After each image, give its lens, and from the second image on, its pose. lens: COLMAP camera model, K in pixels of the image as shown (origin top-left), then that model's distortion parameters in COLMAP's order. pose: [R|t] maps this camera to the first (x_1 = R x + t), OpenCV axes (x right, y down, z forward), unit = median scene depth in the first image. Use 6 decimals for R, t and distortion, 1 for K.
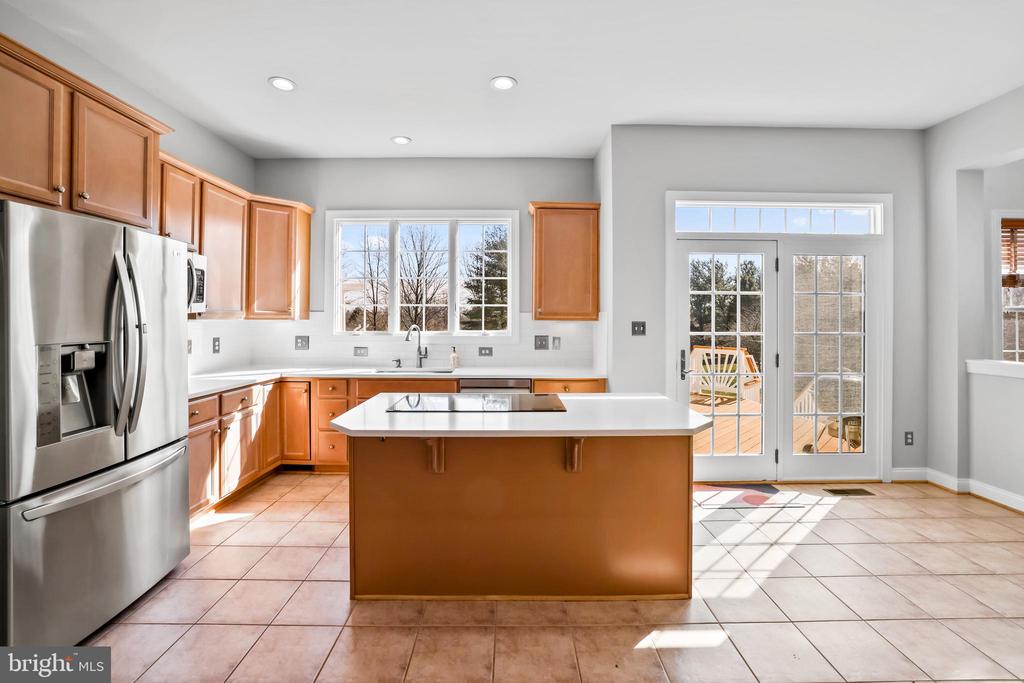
lens RADIAL K [[444.5, 0, 515.2], [0, 444.5, 322.0], [0, 0, 1]] dist [-0.029473, 0.003652]
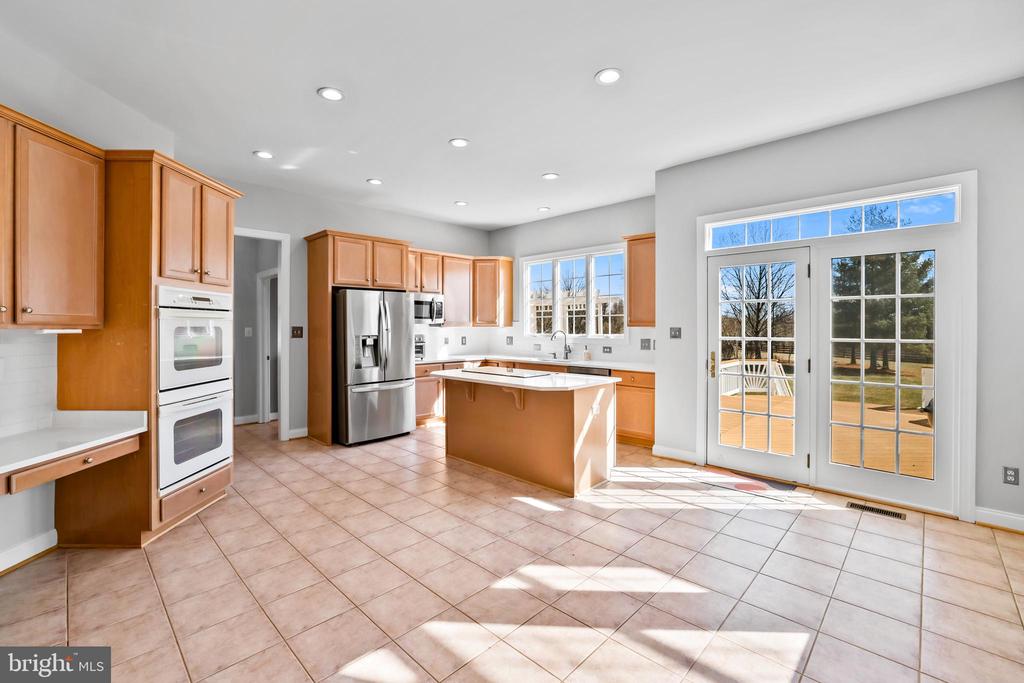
lens RADIAL K [[444.5, 0, 515.9], [0, 444.5, 337.4], [0, 0, 1]] dist [-0.029473, 0.003652]
pose [[0.714509, 0.014590, -0.699474, 0.813634], [0.000573, 0.999770, 0.021439, -0.000245], [0.699626, -0.015719, 0.714336, -0.185755]]
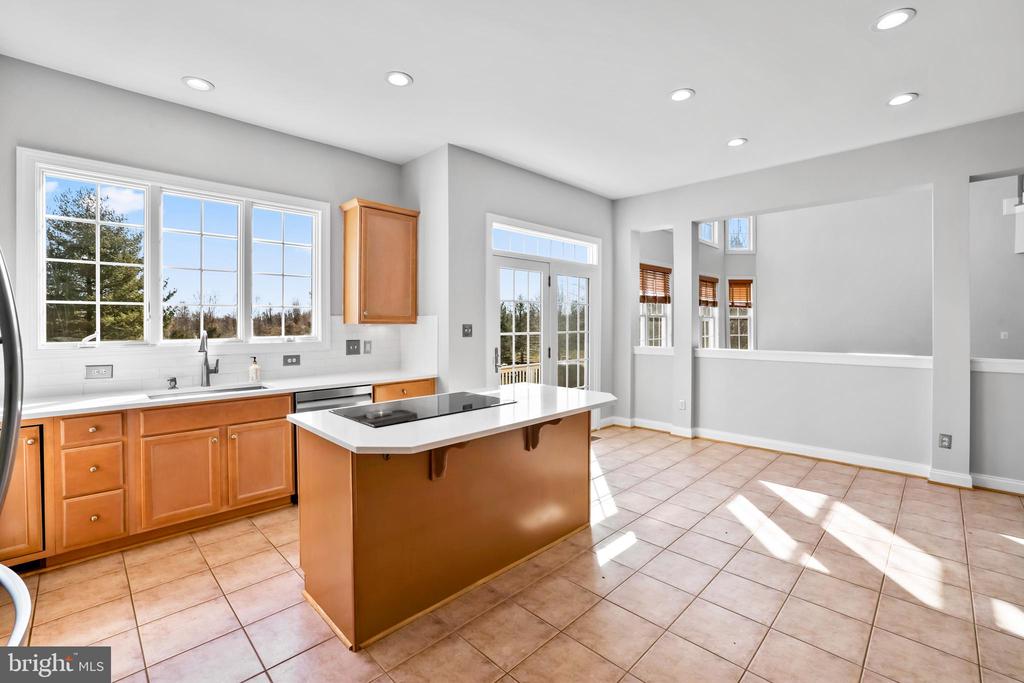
lens RADIAL K [[444.5, 0, 514.2], [0, 444.5, 332.0], [0, 0, 1]] dist [-0.029473, 0.003652]
pose [[0.714131, -0.018565, 0.699766, -0.428791], [0.006209, 0.999777, 0.020189, -0.003976], [-0.699985, -0.010073, 0.714087, 0.104175]]
